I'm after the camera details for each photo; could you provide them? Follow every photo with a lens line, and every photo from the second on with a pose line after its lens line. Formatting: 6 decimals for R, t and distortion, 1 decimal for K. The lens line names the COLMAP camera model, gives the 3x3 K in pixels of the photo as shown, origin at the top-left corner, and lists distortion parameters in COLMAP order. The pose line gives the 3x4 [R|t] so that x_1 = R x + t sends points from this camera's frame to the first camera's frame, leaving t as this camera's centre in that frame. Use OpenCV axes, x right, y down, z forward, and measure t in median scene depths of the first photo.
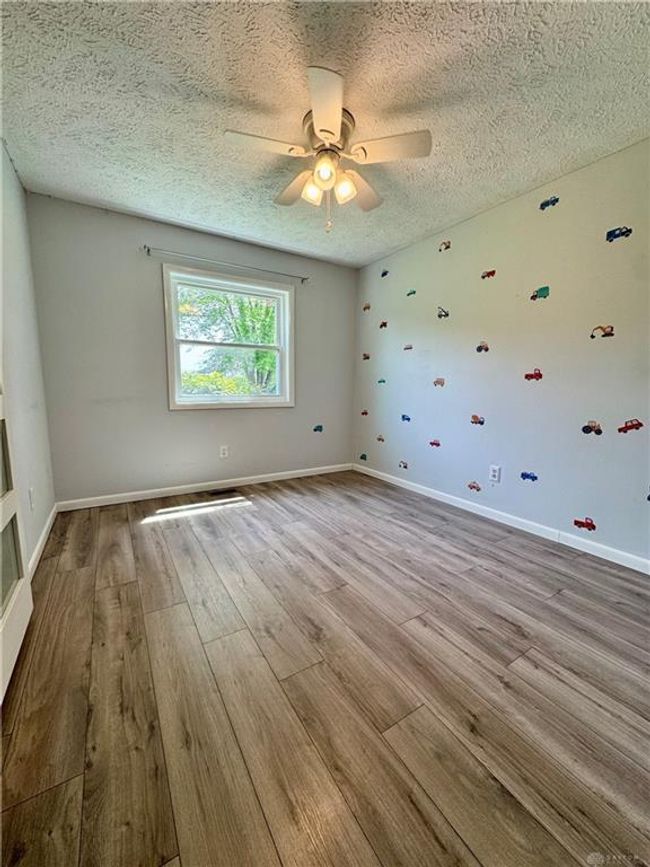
lens RADIAL K [[345.9, 0, 326.3], [0, 345.9, 433.3], [0, 0, 1]] dist [-0.003964, 0.000488]
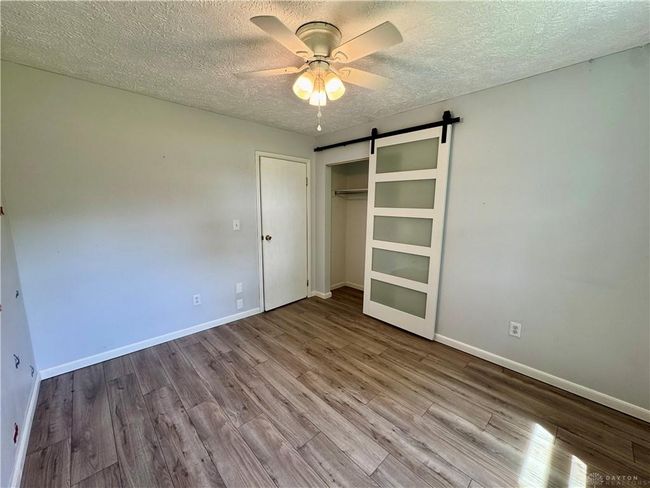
lens RADIAL K [[259.6, 0, 326.0], [0, 259.6, 244.8], [0, 0, 1]] dist [0.000598, 0.000237]
pose [[-0.979624, 0.011706, -0.200501, 0.138541], [-0.046637, 0.957755, 0.283779, -0.415131], [0.195353, 0.287347, -0.937693, 1.709033]]
